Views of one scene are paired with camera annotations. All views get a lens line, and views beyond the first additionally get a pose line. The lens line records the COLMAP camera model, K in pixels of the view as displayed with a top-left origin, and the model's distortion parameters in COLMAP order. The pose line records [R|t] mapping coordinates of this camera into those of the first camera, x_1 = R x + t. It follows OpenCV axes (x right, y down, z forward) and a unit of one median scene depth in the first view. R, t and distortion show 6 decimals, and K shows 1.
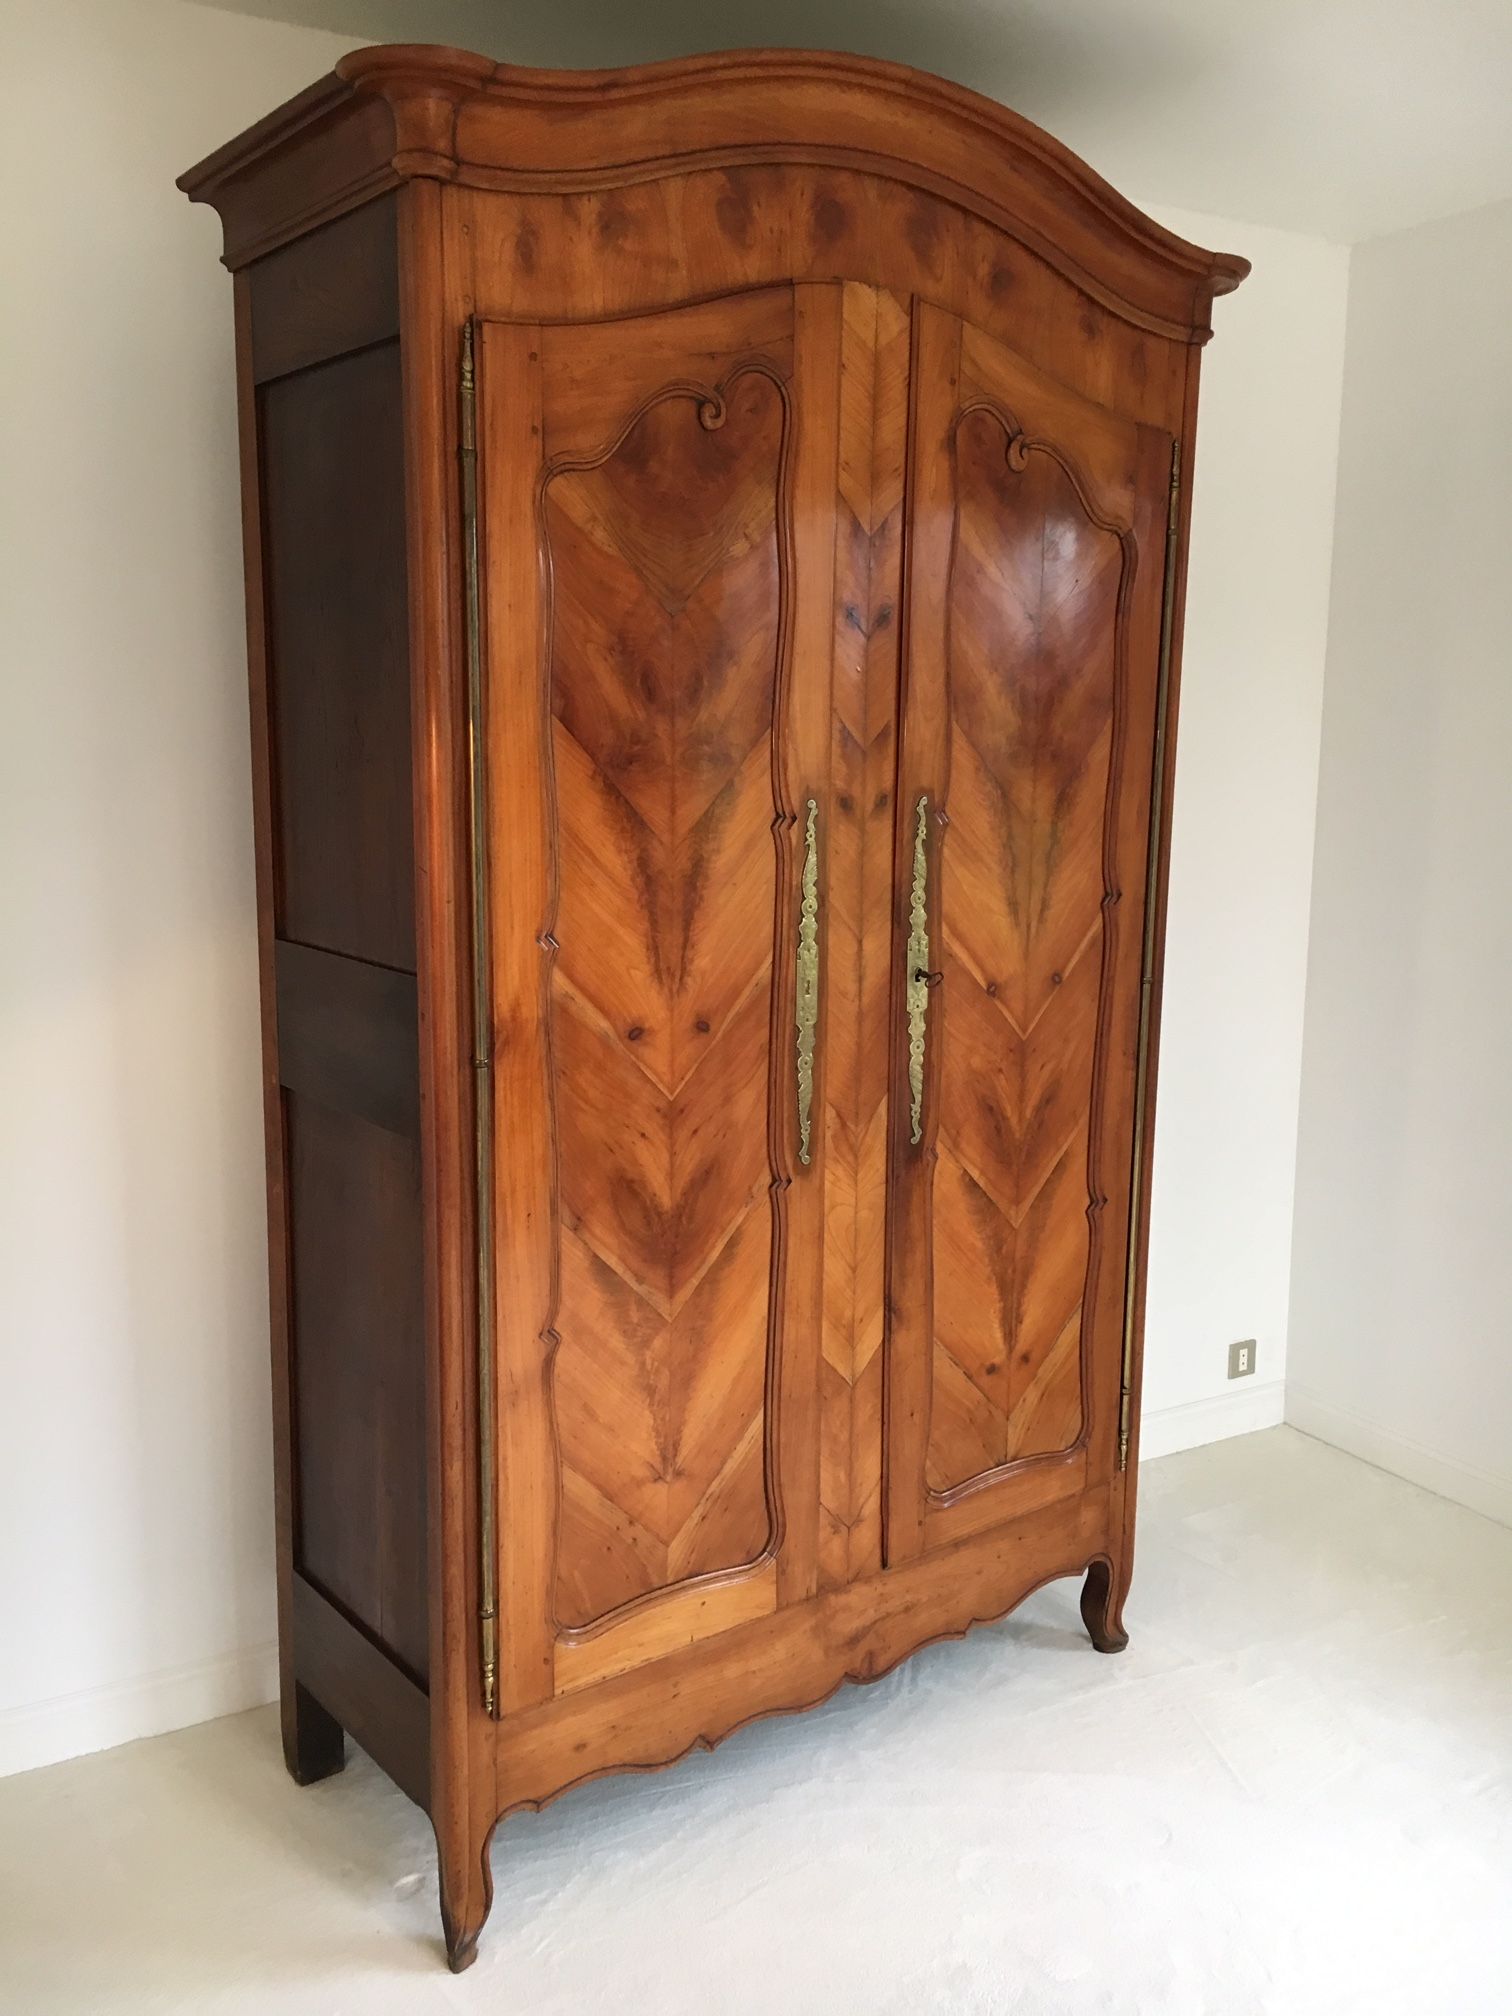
lens RADIAL K [[1716.5, 0, 756.0], [0, 1716.5, 1008.0], [0, 0, 1]] dist [0.072554, -0.097393]
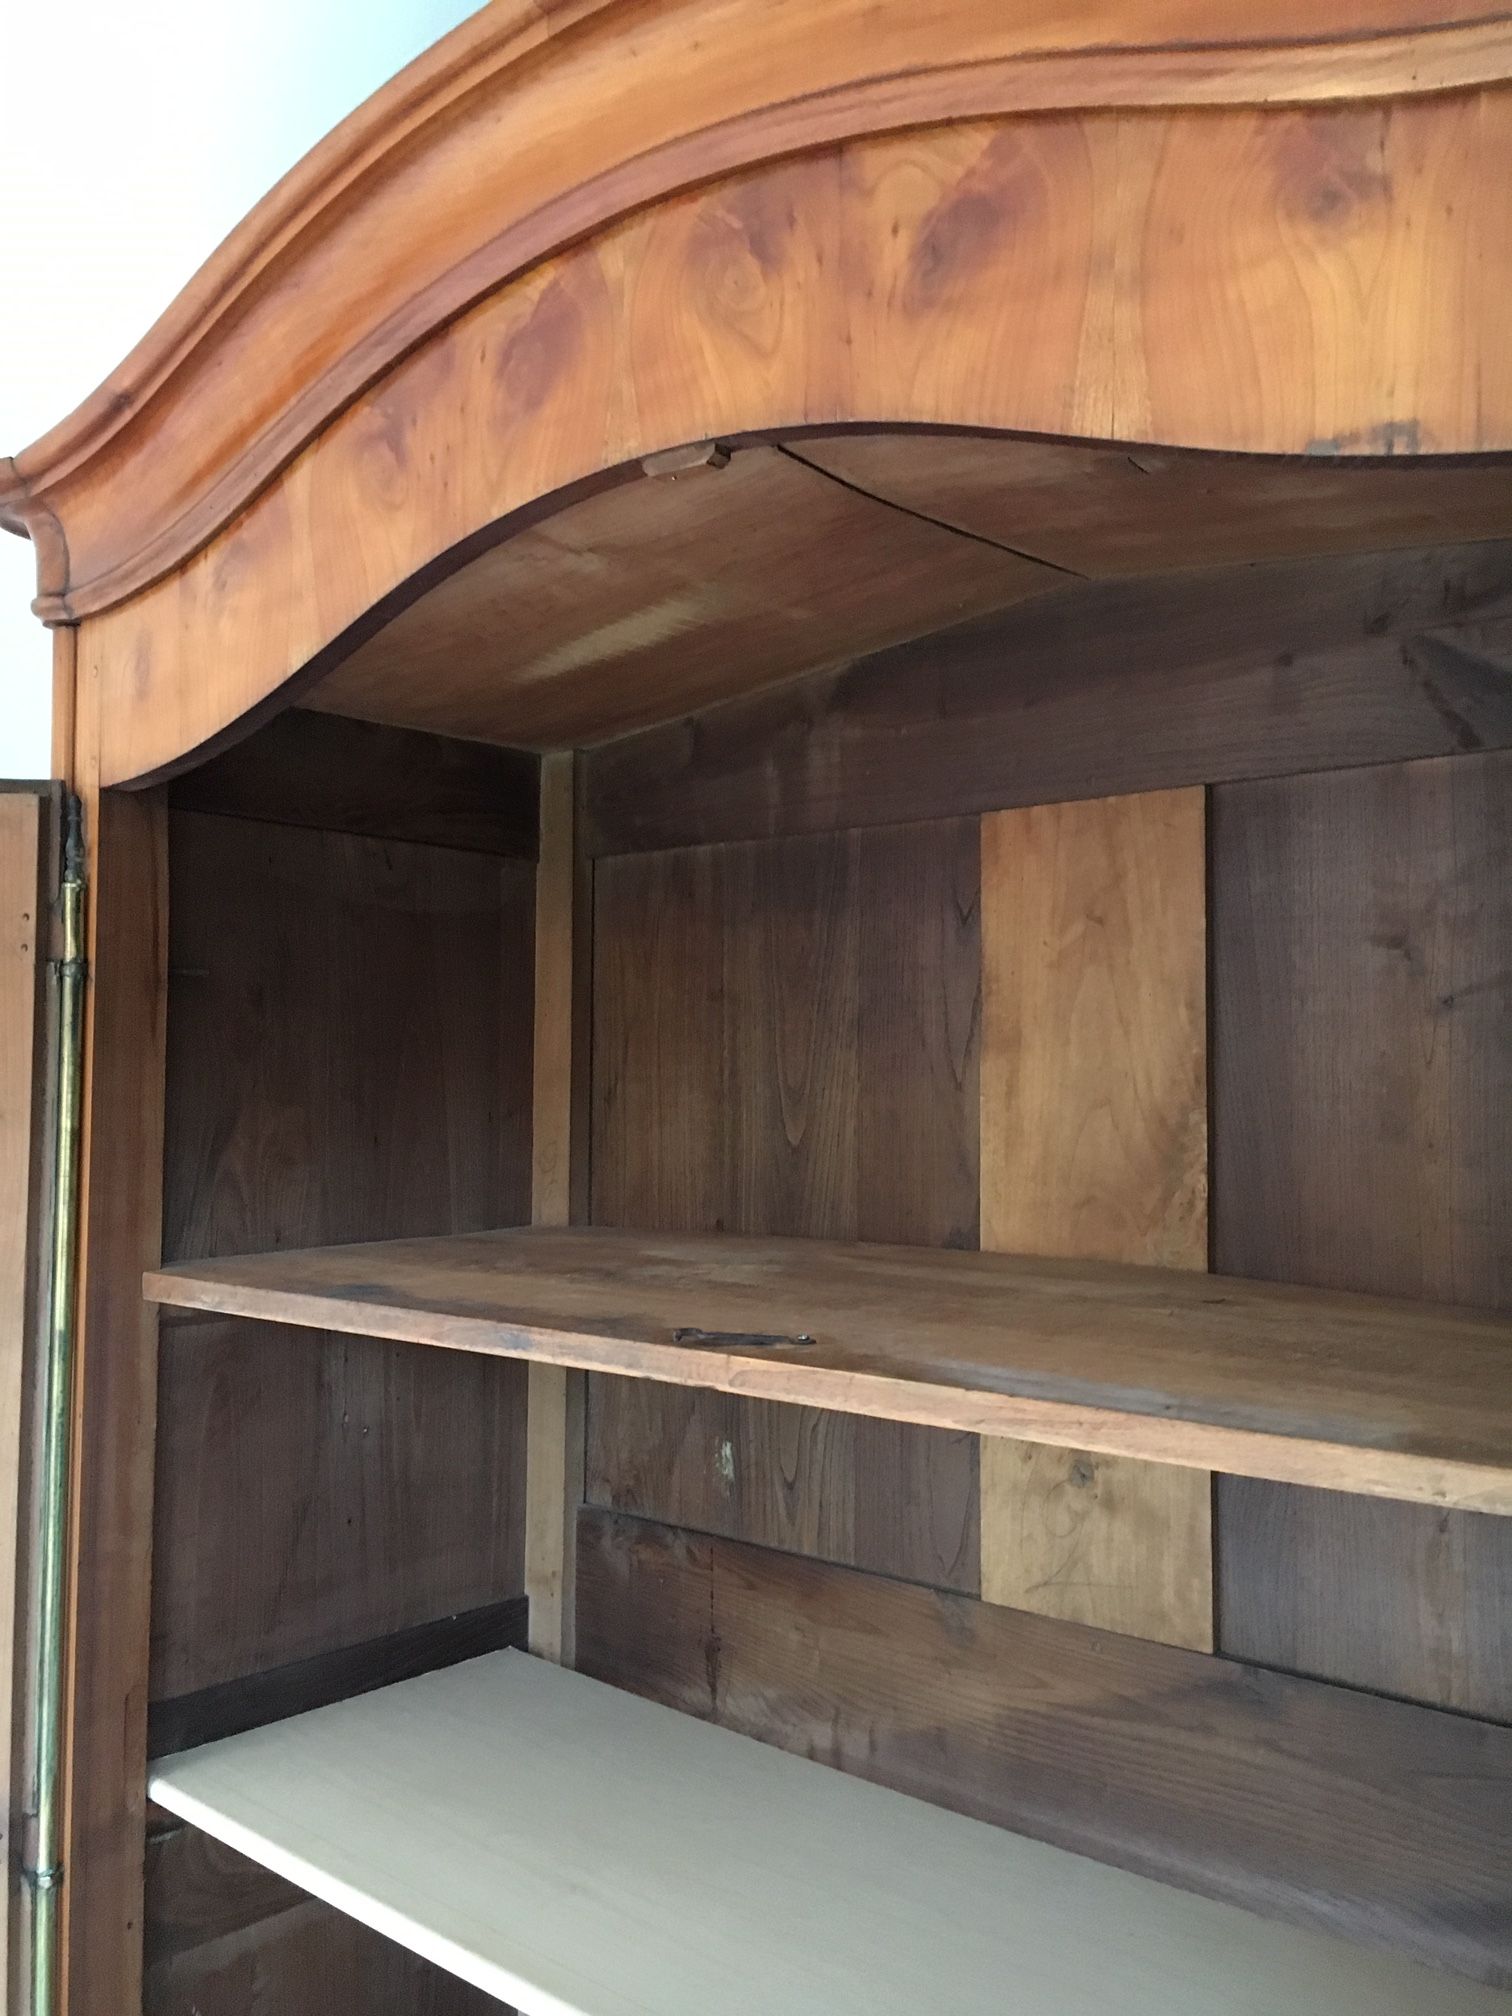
lens RADIAL K [[1716.5, 0, 756.0], [0, 1716.5, 1008.0], [0, 0, 1]] dist [0.072554, -0.097393]
pose [[0.194083, -0.056248, -0.979371, 0.471873], [-0.164075, 0.982430, -0.088938, -0.236721], [0.967167, 0.177952, 0.181444, 0.939488]]
